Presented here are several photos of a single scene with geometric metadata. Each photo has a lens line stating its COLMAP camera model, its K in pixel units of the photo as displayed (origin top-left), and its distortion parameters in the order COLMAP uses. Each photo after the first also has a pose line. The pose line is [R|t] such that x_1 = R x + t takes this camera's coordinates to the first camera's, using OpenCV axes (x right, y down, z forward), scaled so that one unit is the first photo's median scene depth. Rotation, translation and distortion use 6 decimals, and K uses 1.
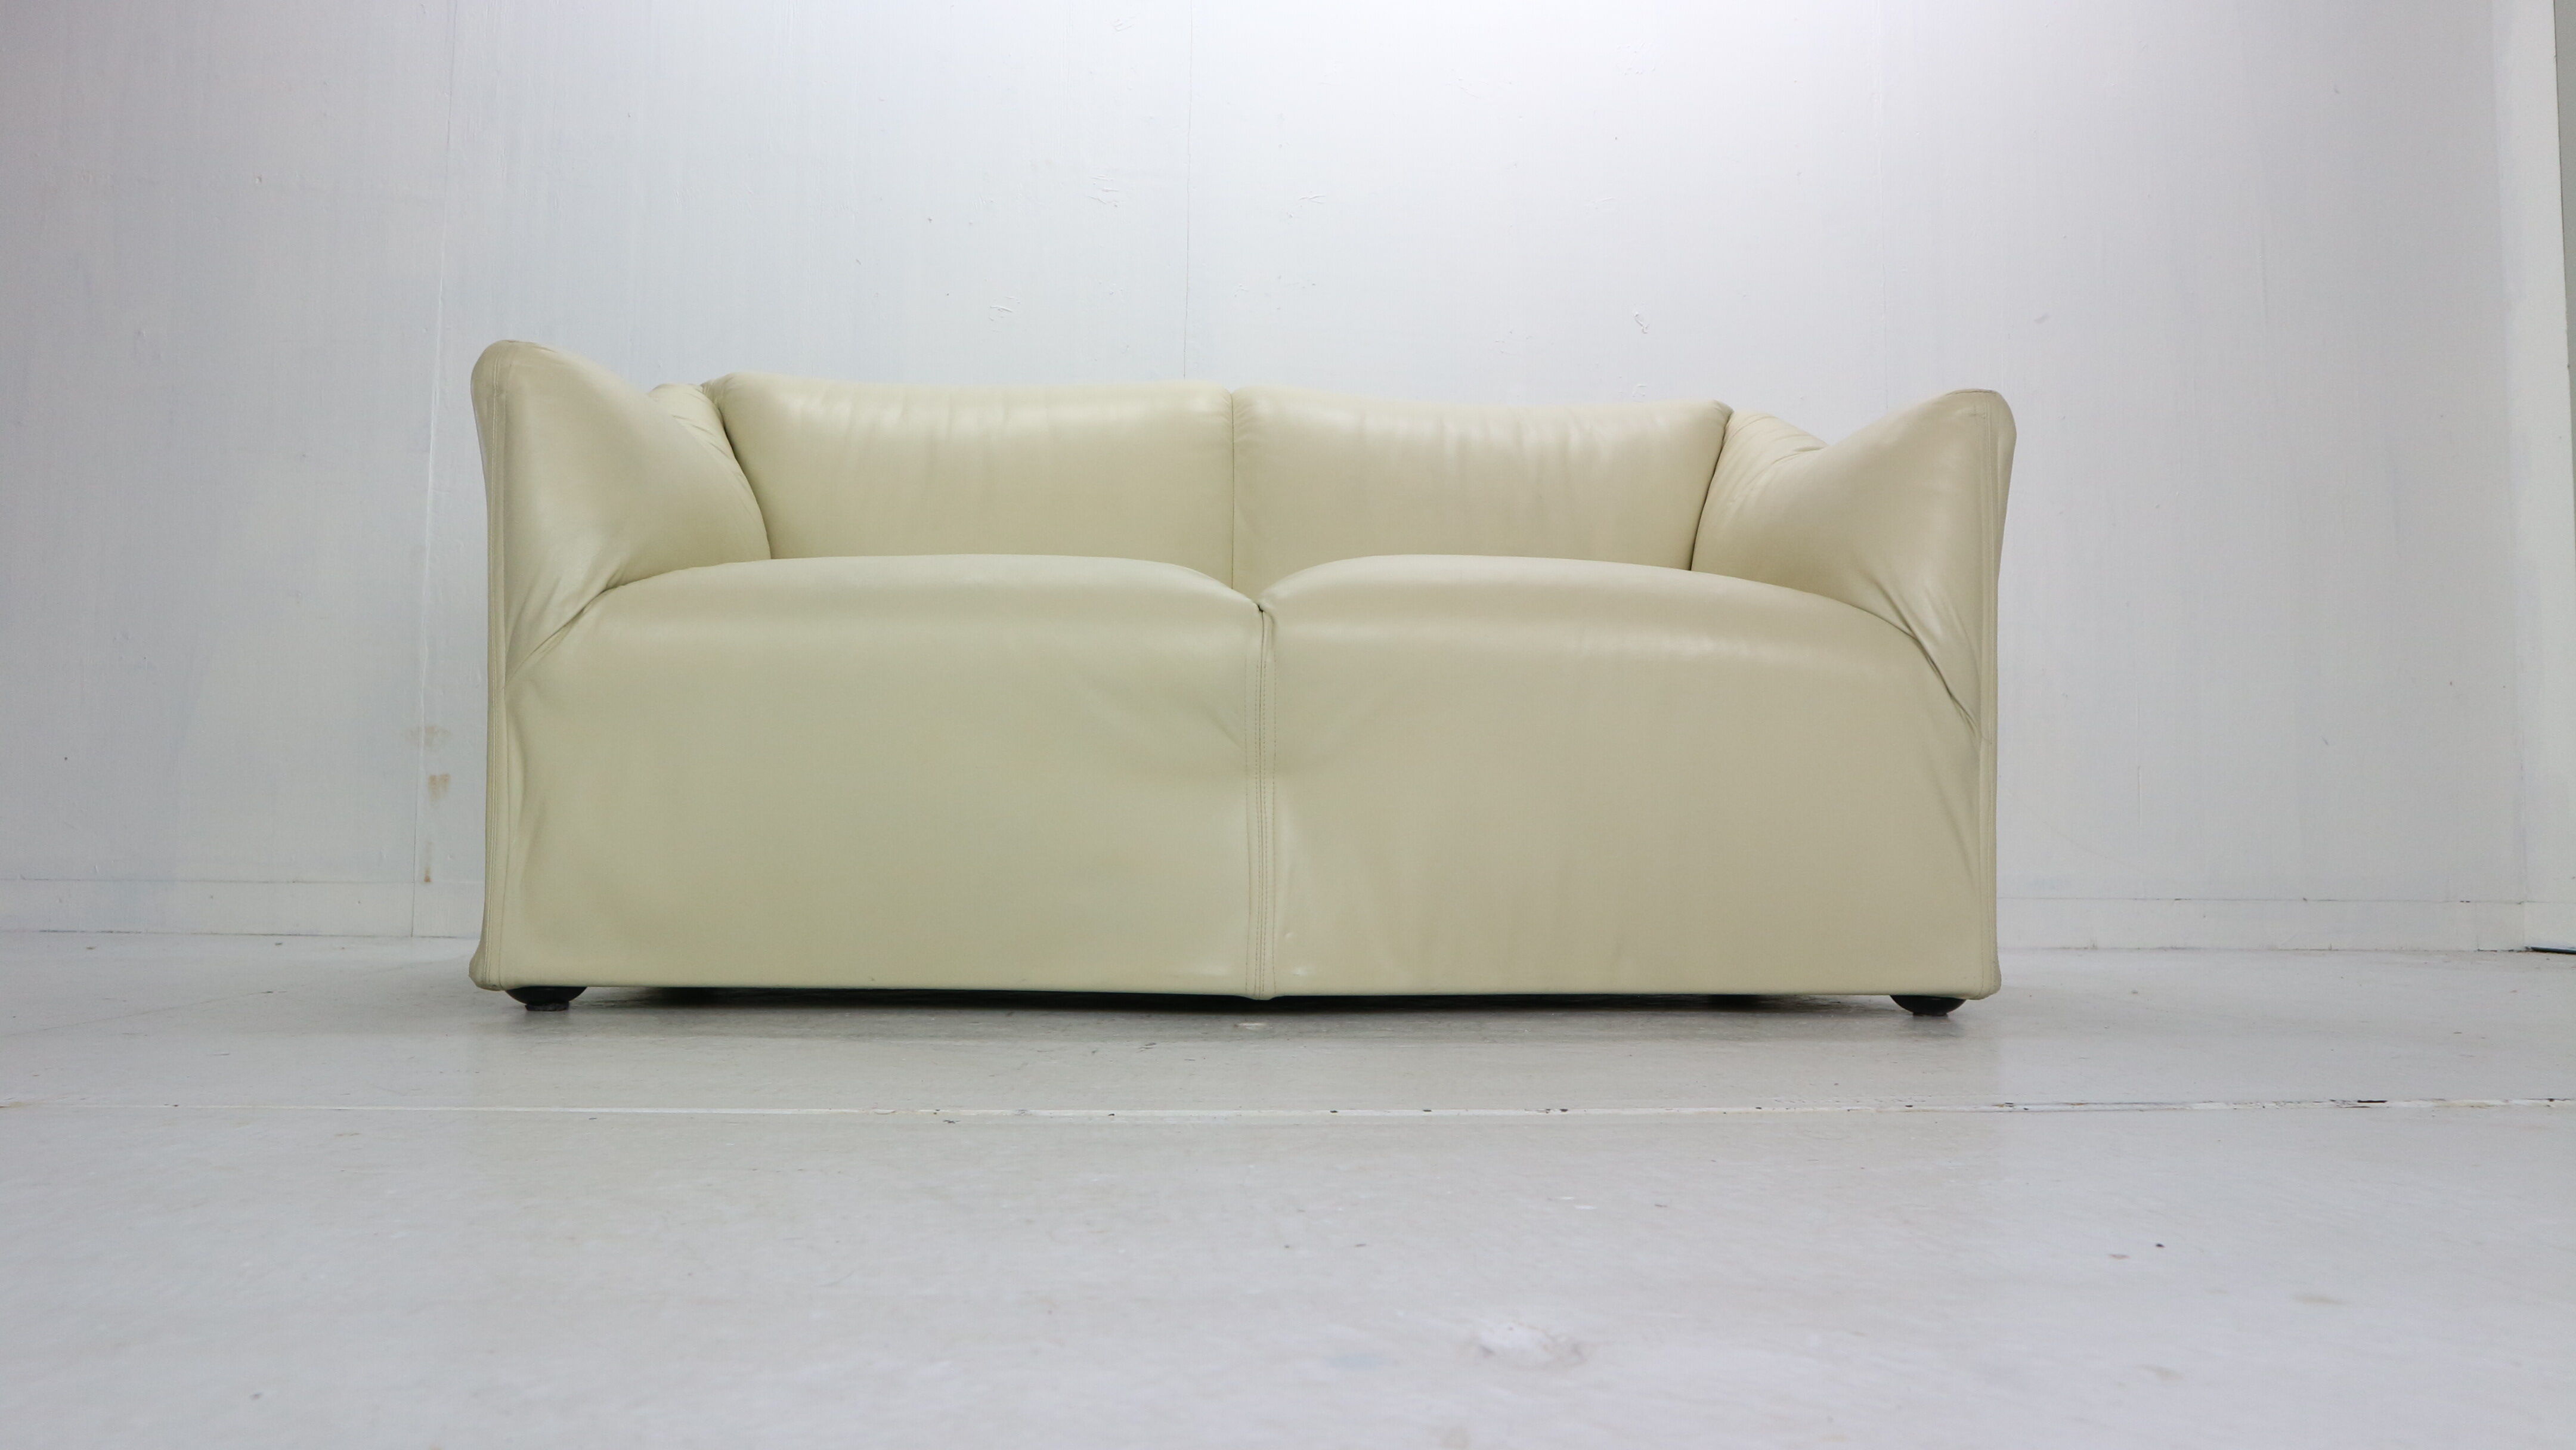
lens RADIAL K [[1905.8, 0, 1290.8], [0, 1905.8, 738.9], [0, 0, 1]] dist [-0.104820, 0.078056]
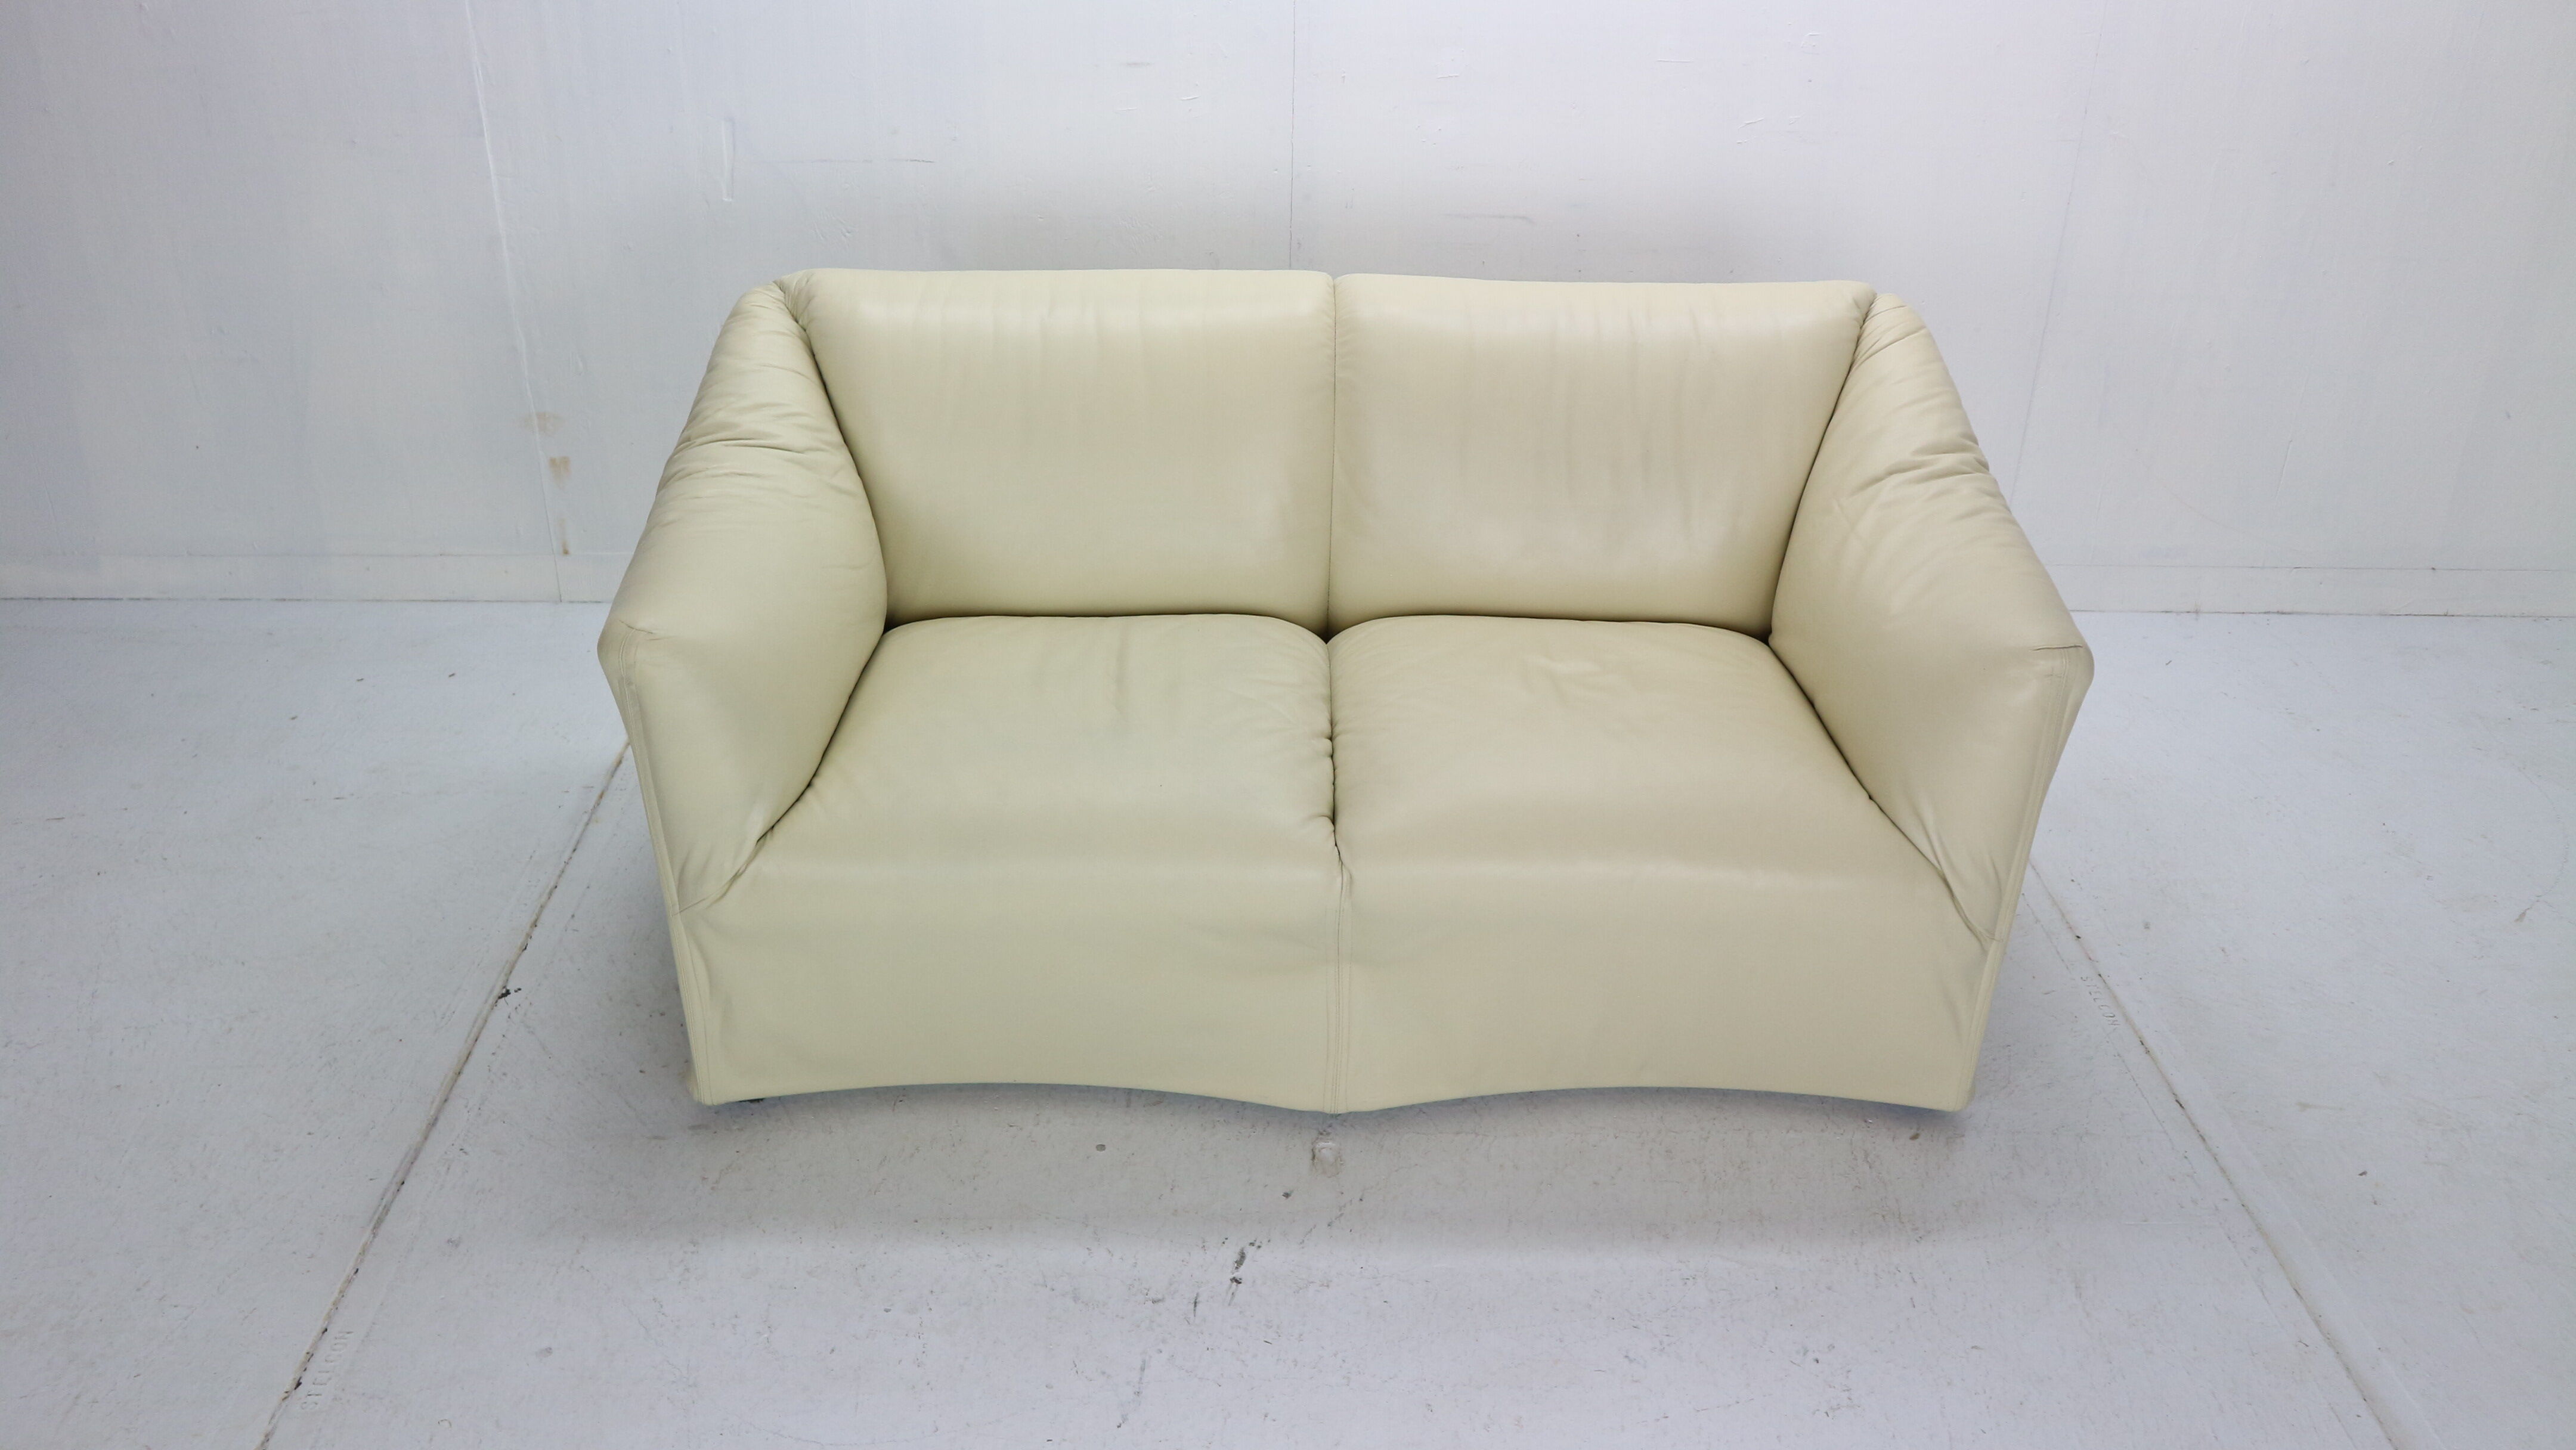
lens RADIAL K [[2054.2, 0, 1290.8], [0, 2054.2, 729.7], [0, 0, 1]] dist [-0.083475, 0.081411]
pose [[0.997357, 0.041826, -0.059404, 0.016455], [-0.003612, 0.845187, 0.534458, -0.543491], [0.072562, -0.532831, 0.843105, 0.022200]]
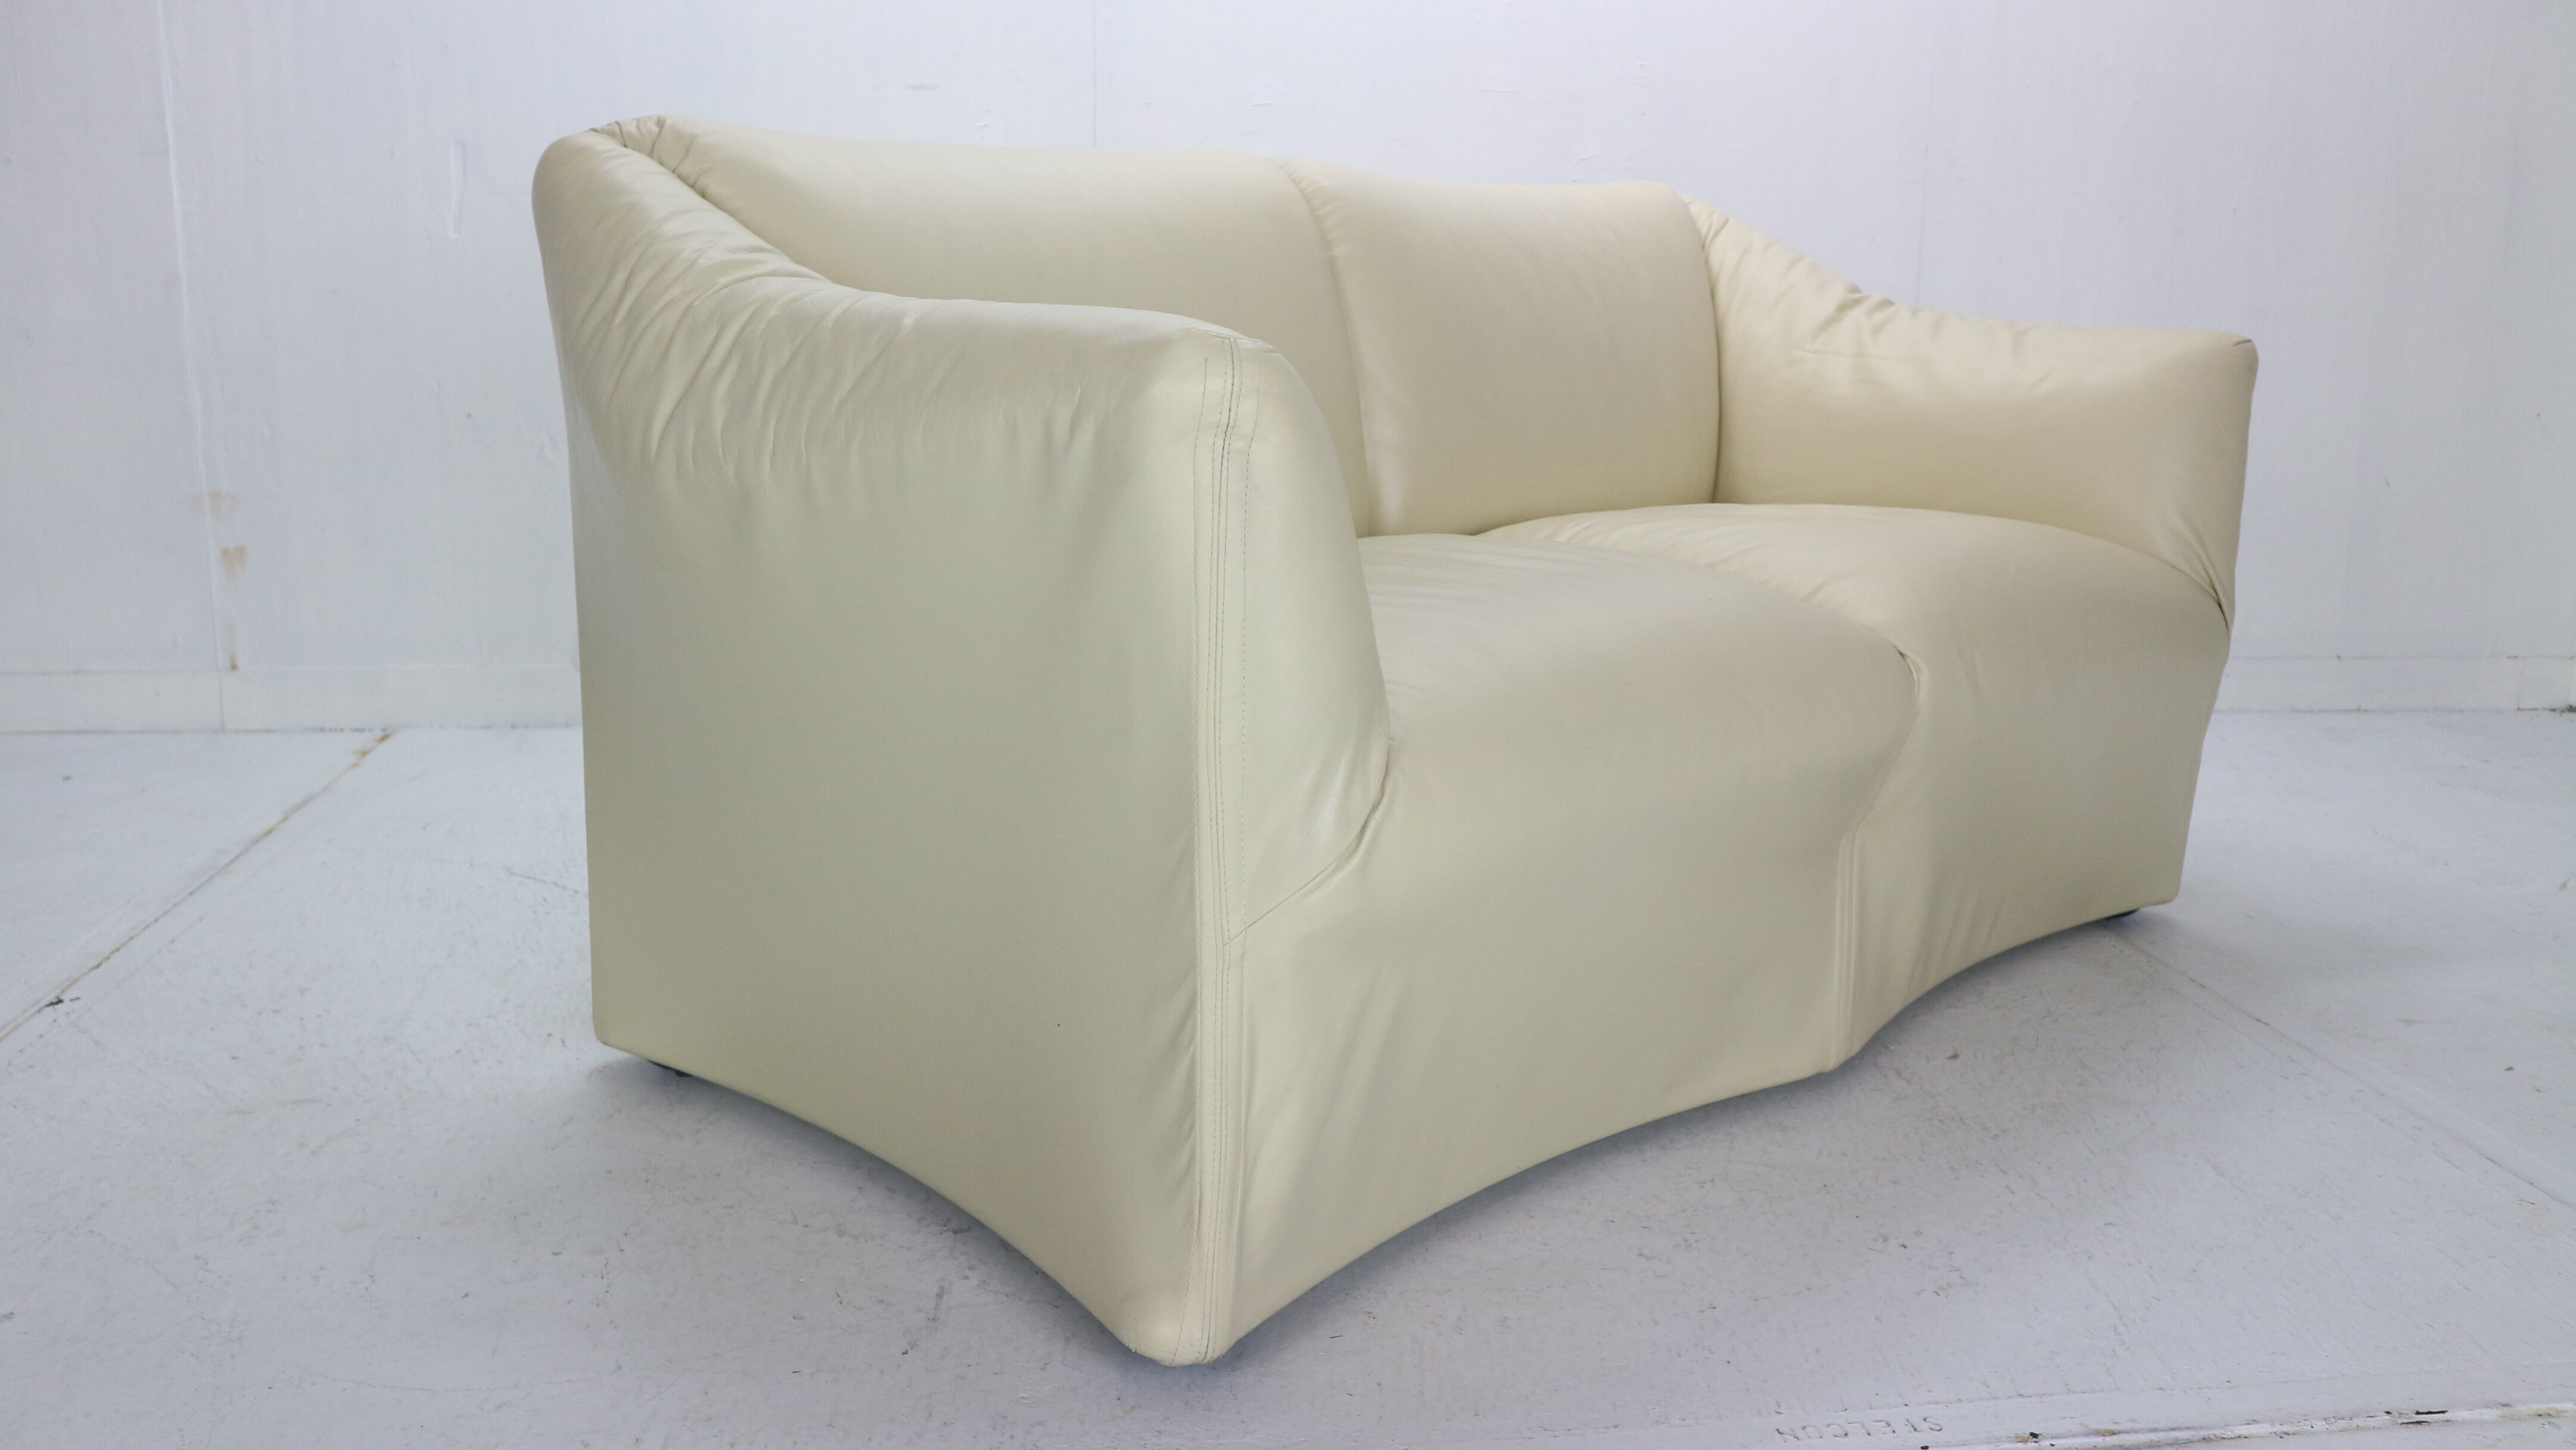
lens RADIAL K [[2054.2, 0, 1291.3], [0, 2054.2, 724.2], [0, 0, 1]] dist [-0.083475, 0.081411]
pose [[0.999199, -0.000457, 0.040013, -0.007661], [-0.010514, 0.961808, 0.273524, -0.196192], [-0.038610, -0.273725, 0.961033, 0.081417]]
